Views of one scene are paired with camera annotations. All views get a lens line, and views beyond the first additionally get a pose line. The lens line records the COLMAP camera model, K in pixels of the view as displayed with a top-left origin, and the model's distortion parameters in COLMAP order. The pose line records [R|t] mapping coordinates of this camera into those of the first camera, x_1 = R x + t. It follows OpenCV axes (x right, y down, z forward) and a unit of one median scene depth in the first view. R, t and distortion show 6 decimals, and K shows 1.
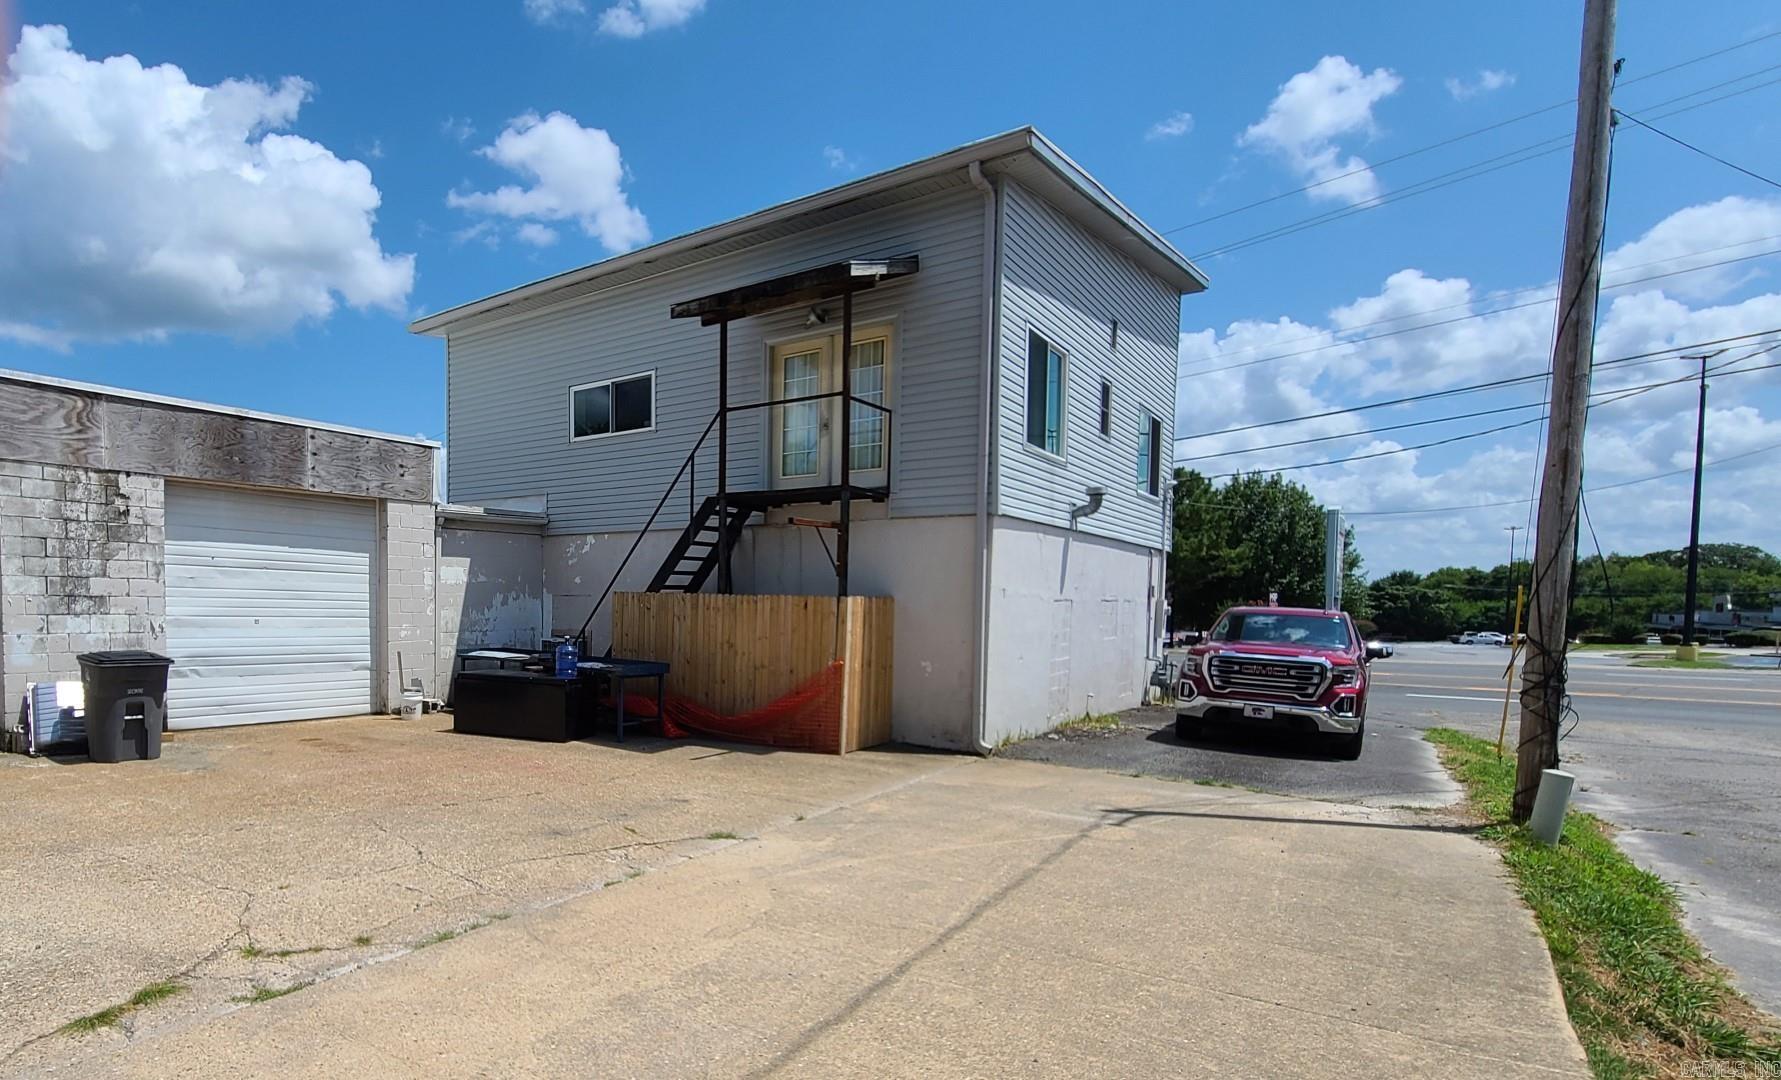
lens RADIAL K [[658.3, 0, 889.3], [0, 658.3, 632.2], [0, 0, 1]] dist [0.001120, 0.000276]
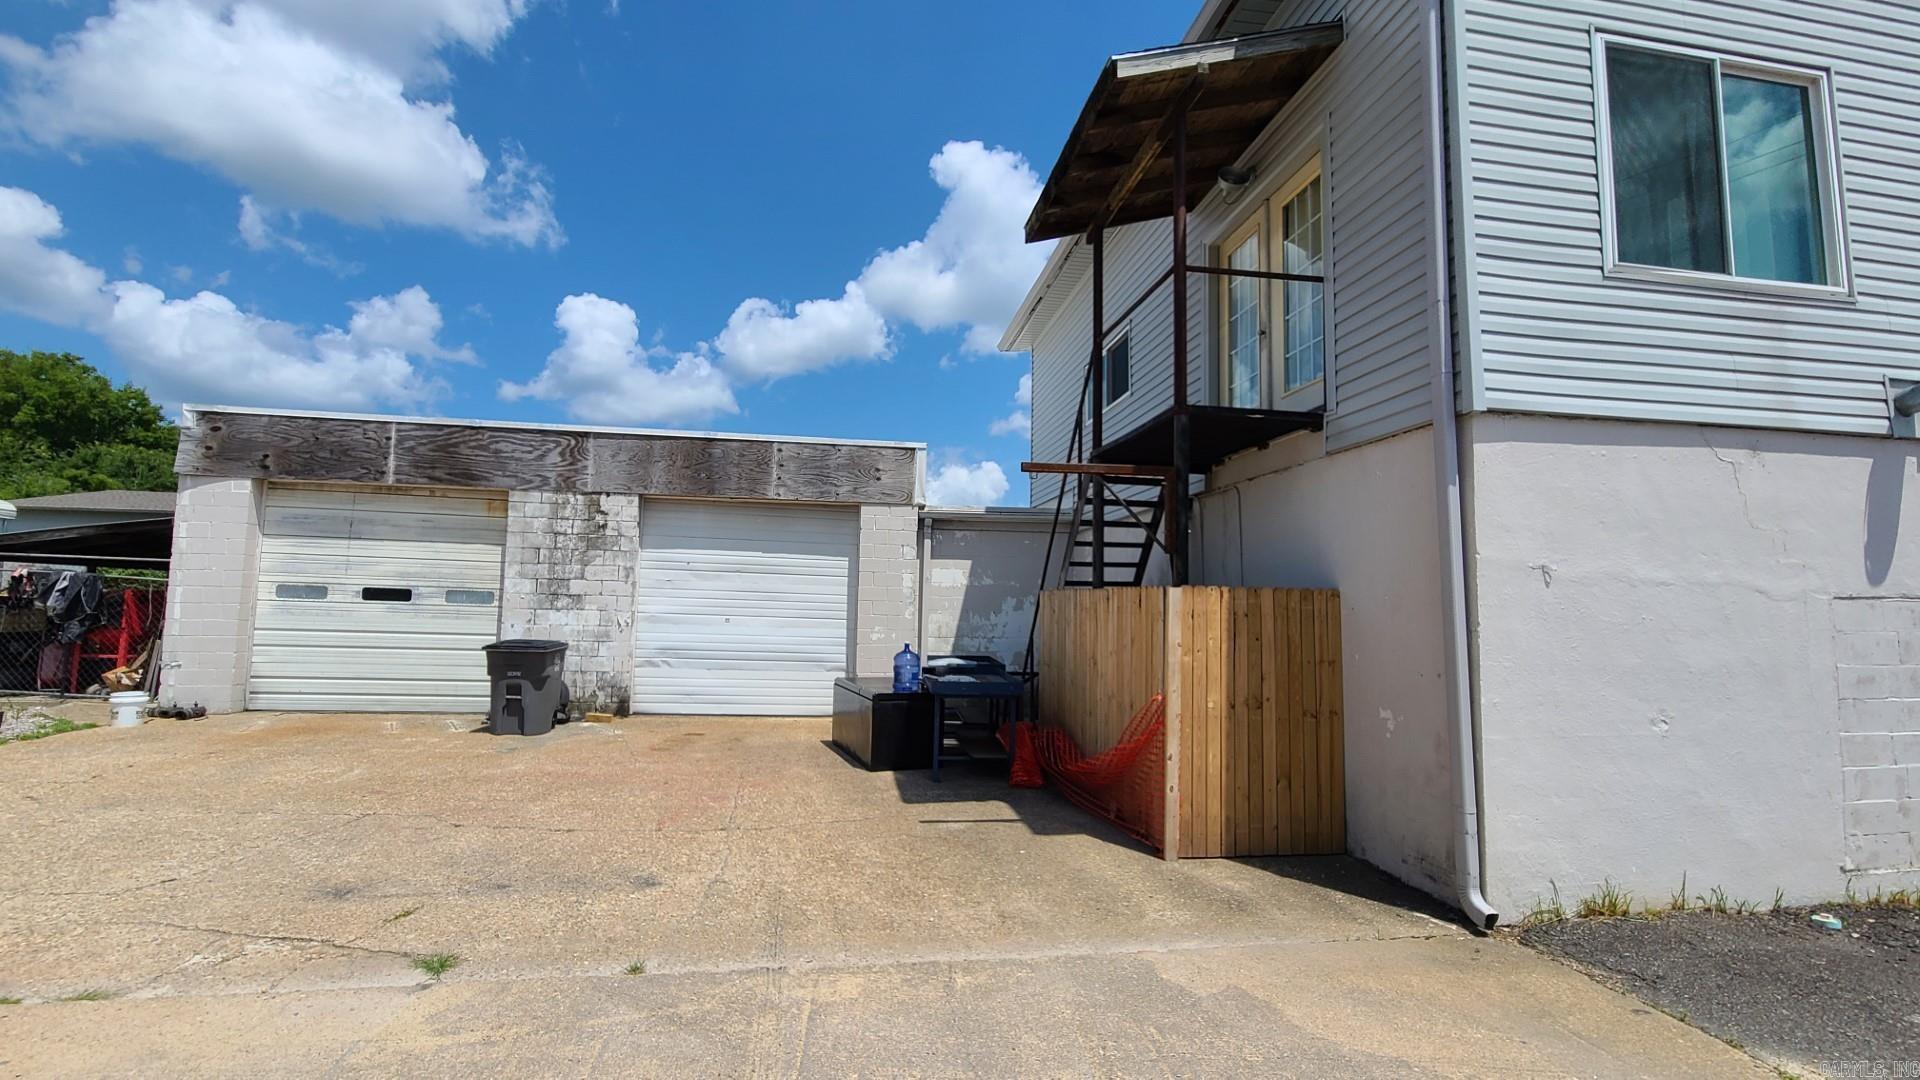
lens RADIAL K [[792.7, 0, 960.0], [0, 792.7, 540.0], [0, 0, 1]] dist [0.011168, 0.000027]
pose [[0.747151, -0.055226, -0.662356, 0.258306], [-0.035033, 0.991885, -0.122219, -0.000625], [0.663730, 0.114520, 0.739153, 0.315656]]
